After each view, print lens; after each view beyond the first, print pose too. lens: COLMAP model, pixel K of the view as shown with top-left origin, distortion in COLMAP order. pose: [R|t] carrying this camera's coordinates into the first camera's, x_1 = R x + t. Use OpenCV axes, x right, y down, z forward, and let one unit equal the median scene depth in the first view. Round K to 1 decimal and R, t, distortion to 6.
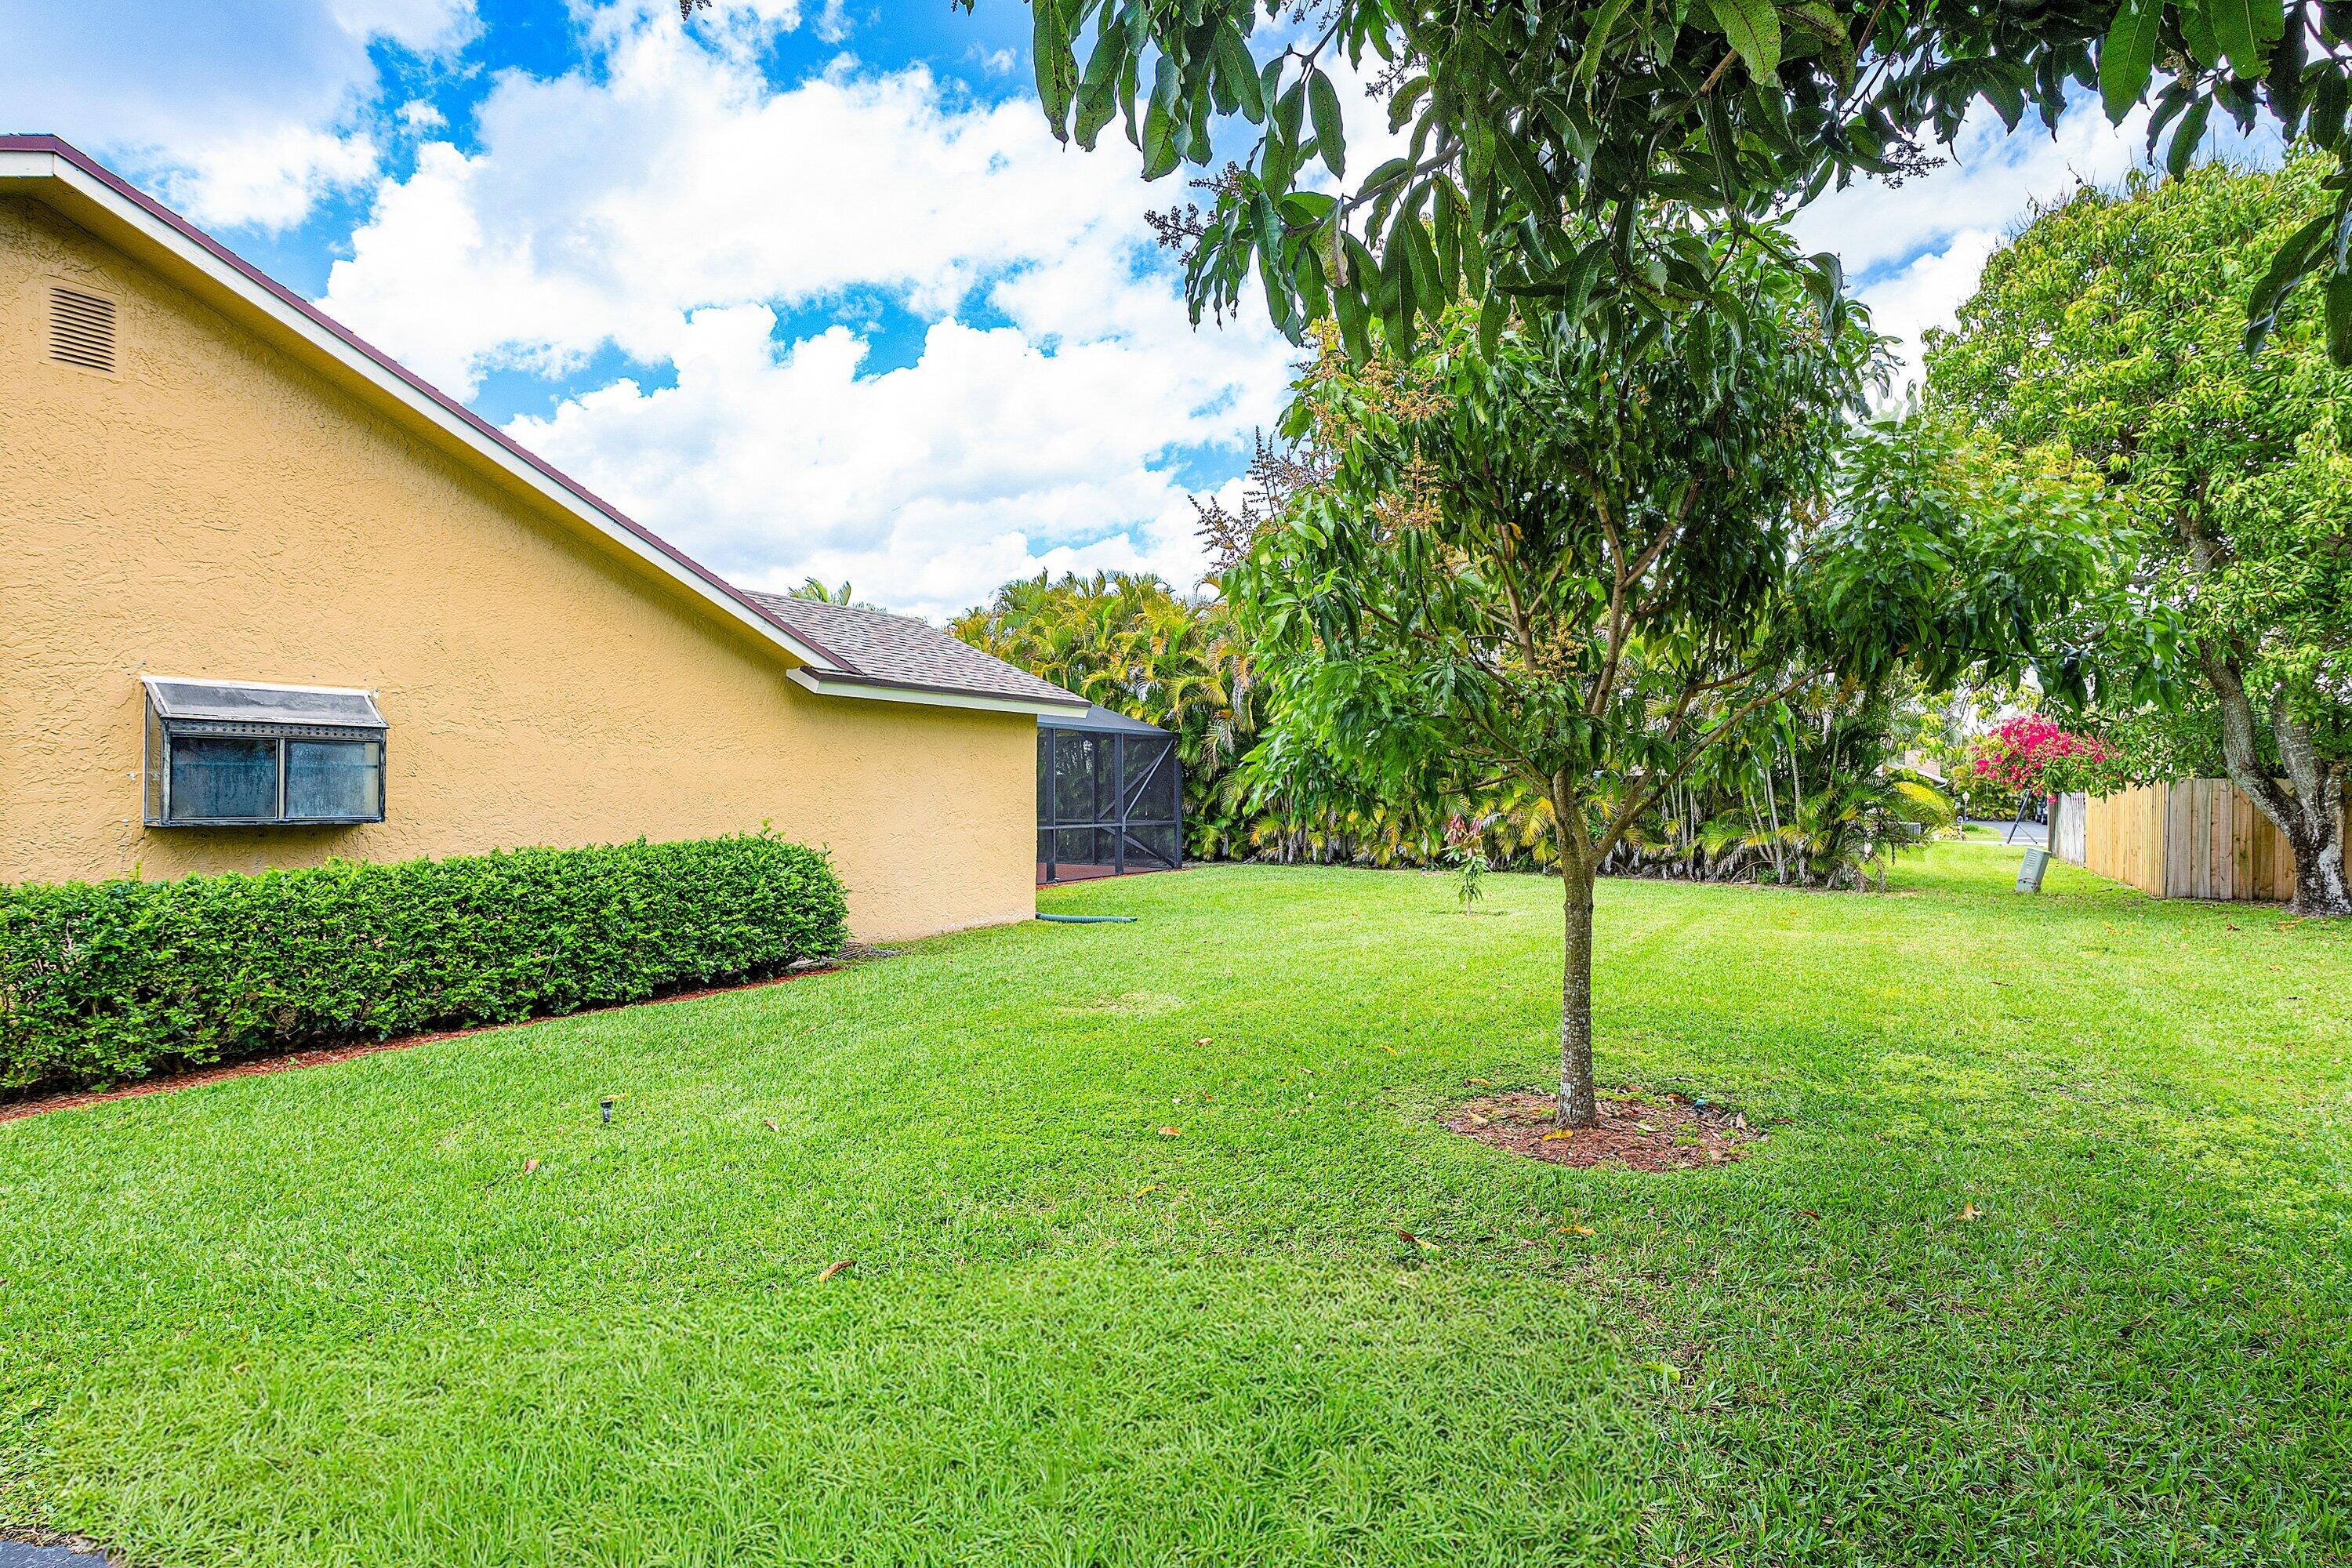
lens RADIAL K [[1151.0, 0, 1169.9], [0, 1151.0, 771.3], [0, 0, 1]] dist [0.004260, 0.000554]
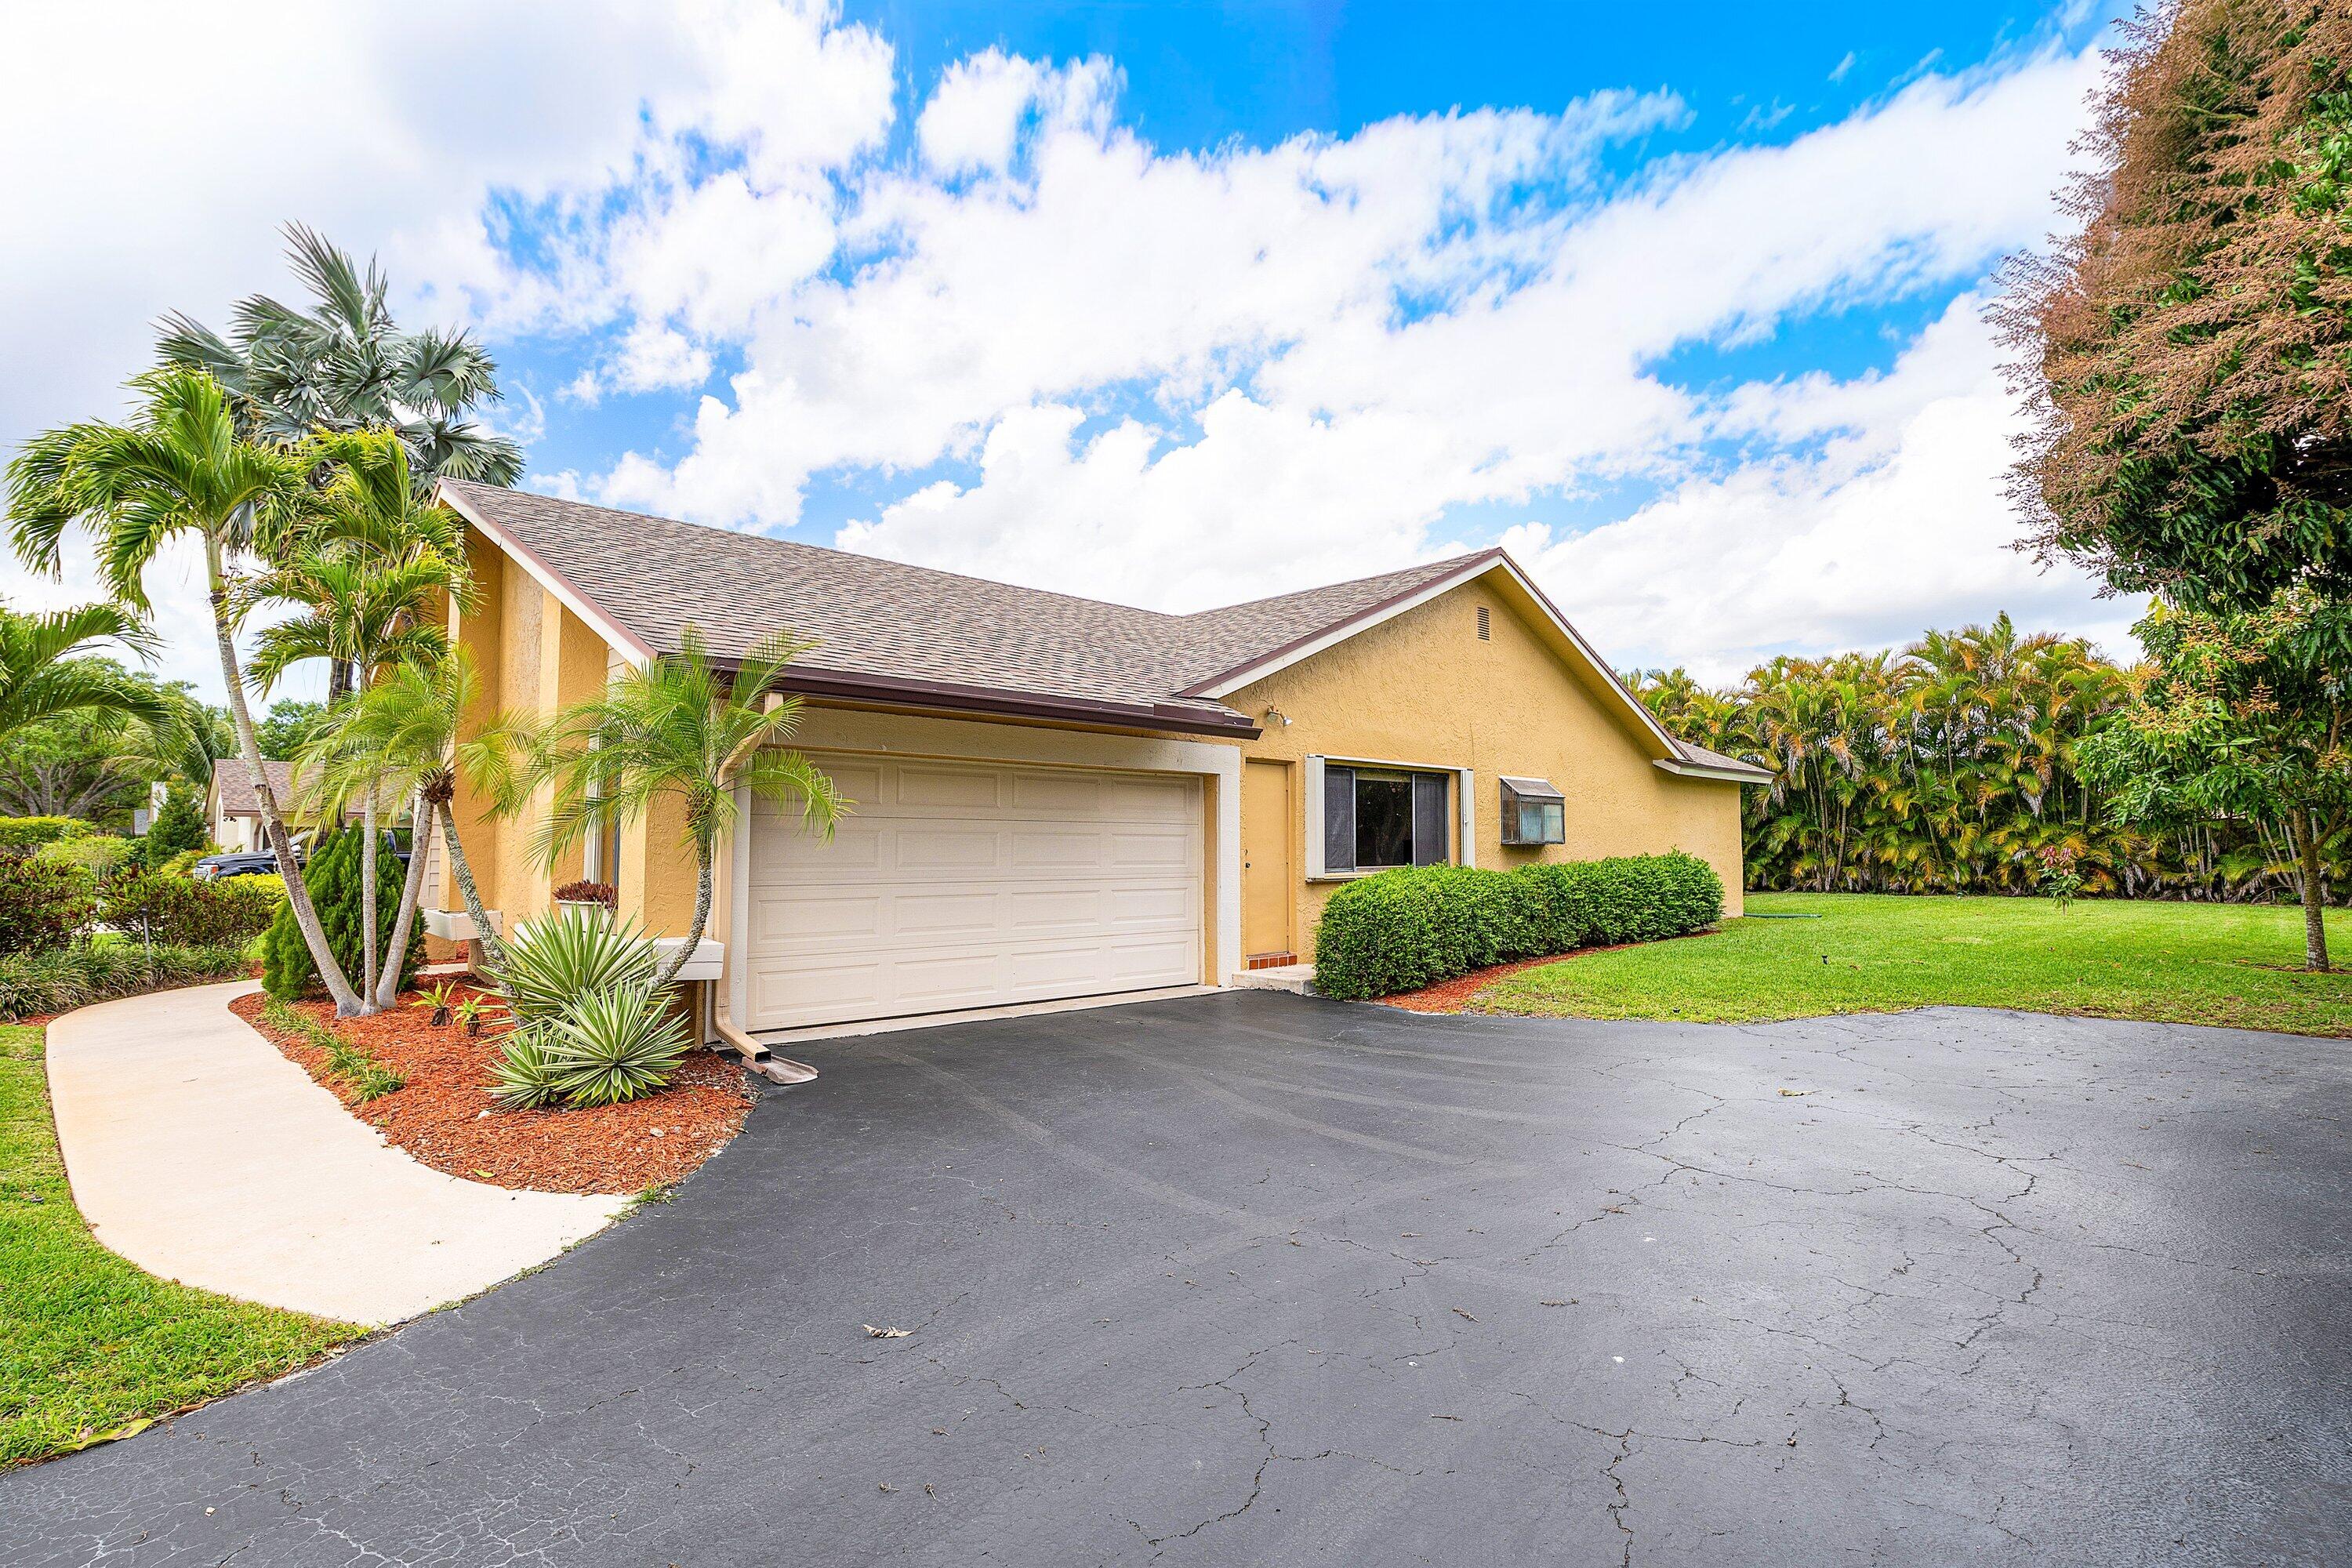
lens RADIAL K [[1151.0, 0, 1169.9], [0, 1151.0, 771.3], [0, 0, 1]] dist [0.004260, 0.000554]
pose [[0.976251, -0.020886, -0.215635, -0.363909], [0.009976, 0.998620, -0.051559, 0.005879], [0.216414, 0.048184, 0.975112, -0.458145]]
